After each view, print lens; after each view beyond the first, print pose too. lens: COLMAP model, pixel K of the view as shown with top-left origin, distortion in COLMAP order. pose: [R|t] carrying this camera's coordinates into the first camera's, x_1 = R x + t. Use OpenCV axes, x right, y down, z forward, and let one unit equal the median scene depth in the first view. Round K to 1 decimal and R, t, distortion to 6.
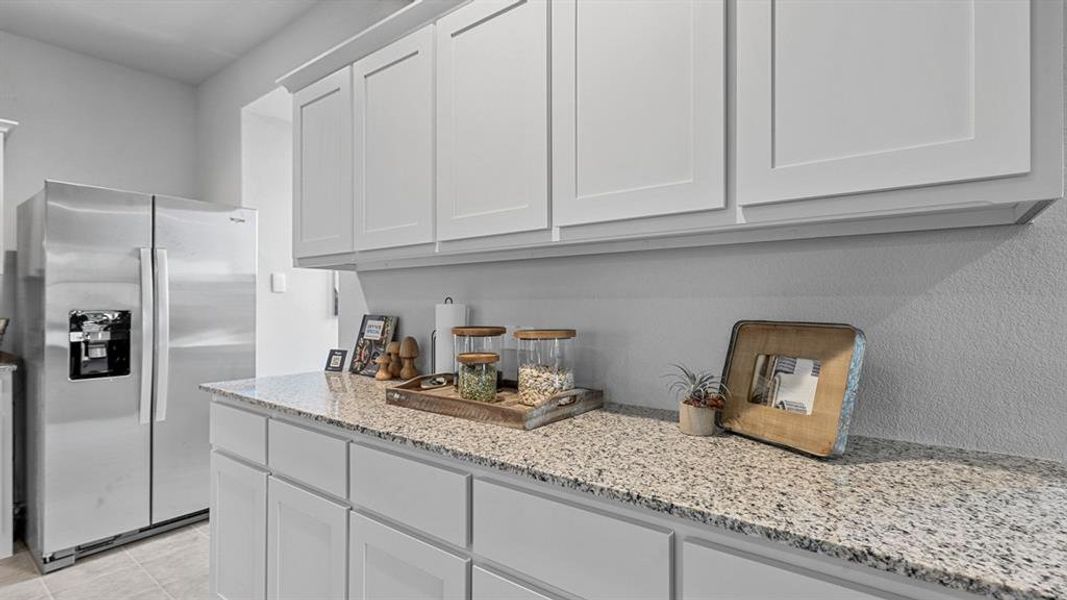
lens RADIAL K [[507.4, 0, 531.4], [0, 507.4, 303.0], [0, 0, 1]] dist [0.006682, -0.000810]
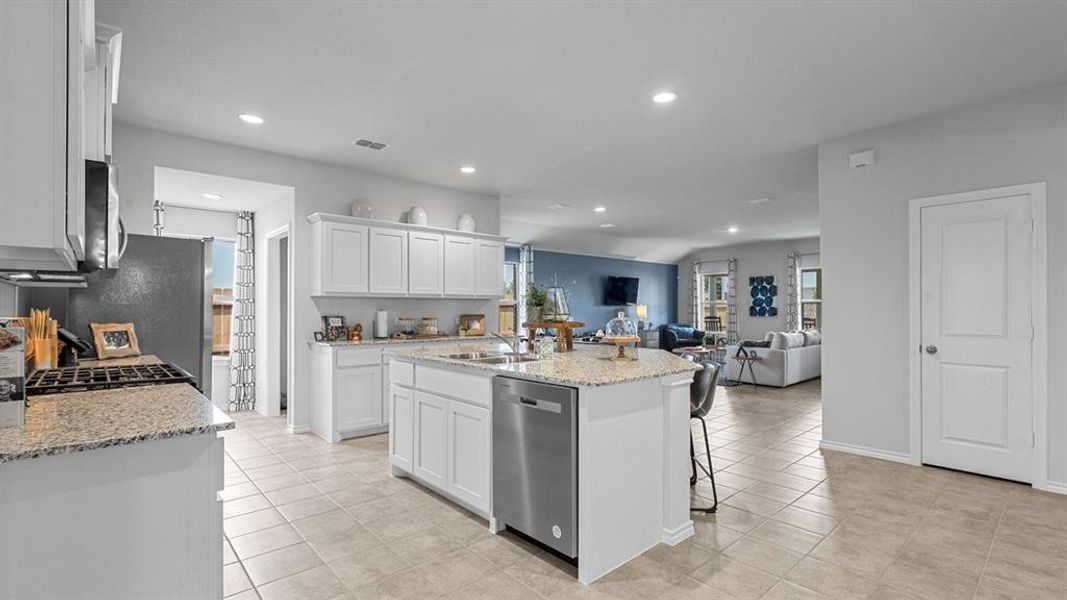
lens RADIAL K [[485.1, 0, 535.7], [0, 485.1, 300.3], [0, 0, 1]] dist [-0.001411, -0.001501]
pose [[0.167972, 0.021754, 0.985552, -2.293820], [-0.001843, 0.999762, -0.021754, -0.001818], [-0.985790, 0.001838, 0.167972, -0.292915]]
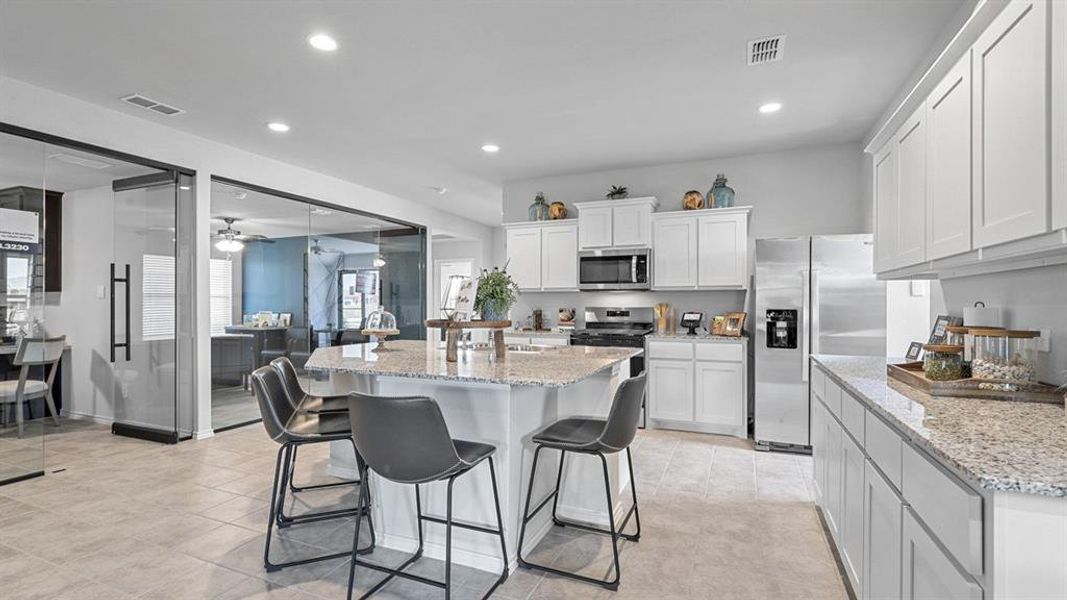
lens RADIAL K [[485.1, 0, 533.6], [0, 485.1, 303.4], [0, 0, 1]] dist [-0.001411, -0.001501]
pose [[0.257051, 0.000568, -0.966398, 0.537439], [0.000102, 1.000000, 0.000615, -0.006608], [0.966398, -0.000257, 0.257051, -0.234069]]
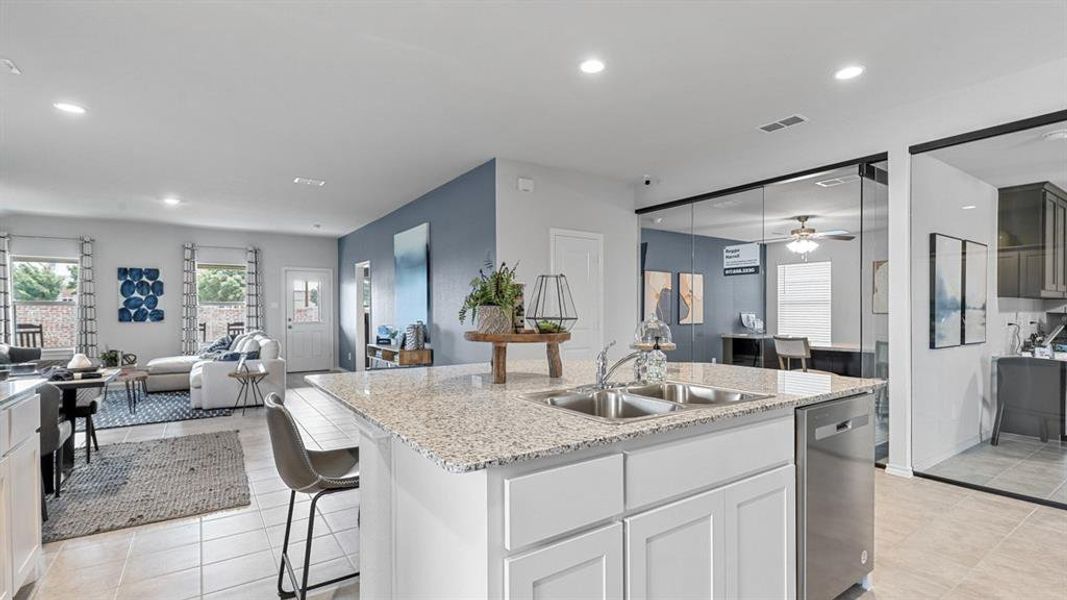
lens RADIAL K [[485.1, 0, 533.9], [0, 485.1, 313.9], [0, 0, 1]] dist [-0.001411, -0.001501]
pose [[-0.954212, 0.004715, 0.299094, -1.000993], [0.005791, 0.999980, 0.002713, -0.003780], [-0.299075, 0.004321, -0.954220, 0.844458]]
